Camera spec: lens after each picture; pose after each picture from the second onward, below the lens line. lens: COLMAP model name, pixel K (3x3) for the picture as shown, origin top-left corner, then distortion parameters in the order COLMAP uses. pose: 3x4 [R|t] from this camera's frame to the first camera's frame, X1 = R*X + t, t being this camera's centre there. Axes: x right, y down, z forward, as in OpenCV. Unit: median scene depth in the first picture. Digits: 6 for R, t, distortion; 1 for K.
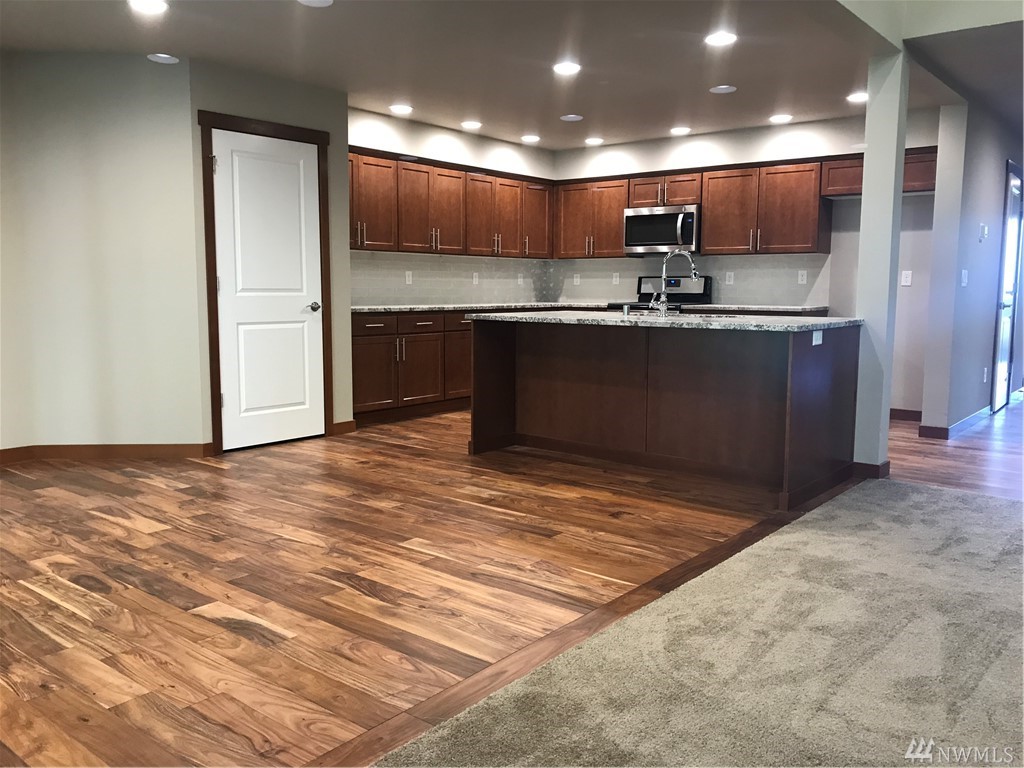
lens RADIAL K [[842.2, 0, 511.8], [0, 842.2, 379.6], [0, 0, 1]] dist [0.041908, -0.069274]
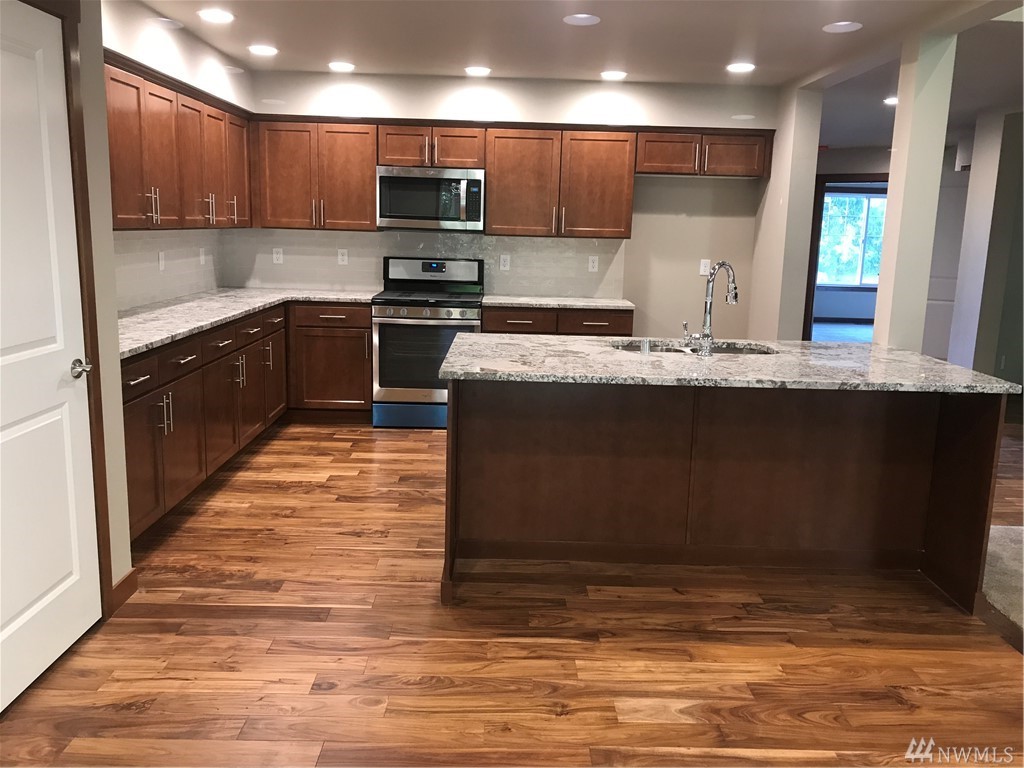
lens RADIAL K [[842.2, 0, 511.8], [0, 842.2, 379.6], [0, 0, 1]] dist [0.041908, -0.069274]
pose [[0.777095, -0.094217, 0.622291, -0.271815], [0.045017, 0.994520, 0.094358, -0.088886], [-0.627771, -0.045311, 0.777078, 0.377848]]
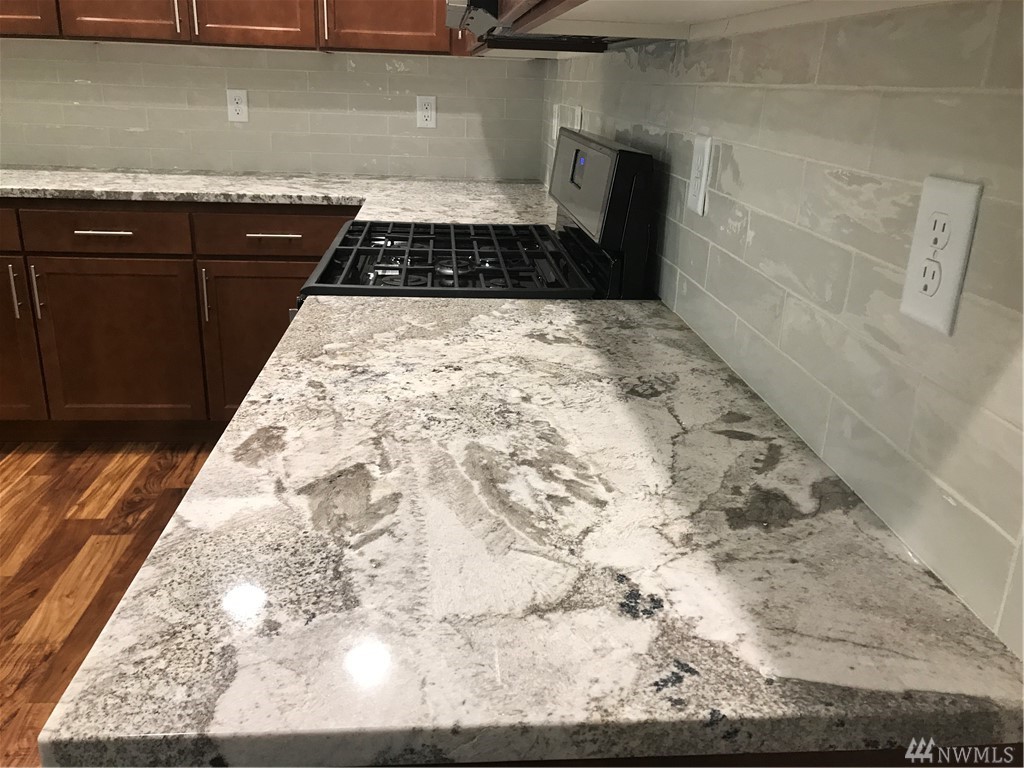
lens RADIAL K [[842.2, 0, 511.8], [0, 842.2, 379.6], [0, 0, 1]] dist [0.041908, -0.069274]
pose [[0.689322, 0.266022, -0.673846, 0.380398], [-0.115718, 0.958630, 0.260074, -0.128465], [0.715154, -0.101299, 0.691588, 0.903490]]
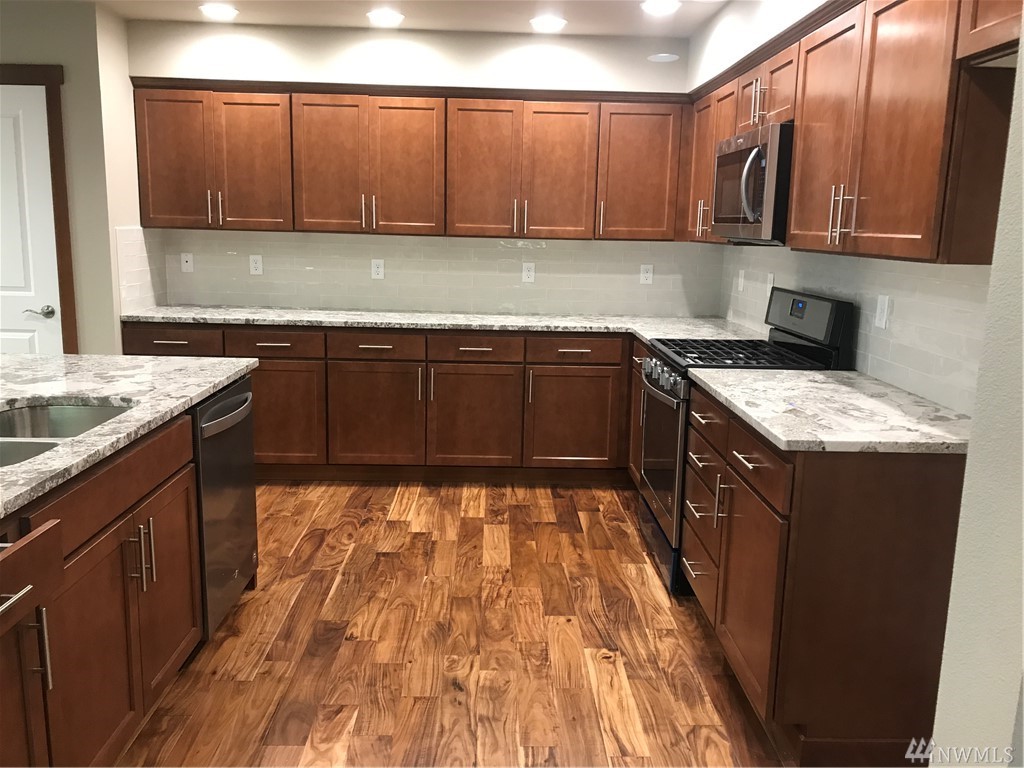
lens RADIAL K [[821.6, 0, 513.9], [0, 821.6, 396.7], [0, 0, 1]] dist [0.006728, -0.004276]
pose [[0.639685, 0.169784, -0.749651, 0.464568], [-0.106364, 0.985469, 0.132431, -0.121369], [0.761242, -0.004978, 0.648449, 0.671613]]
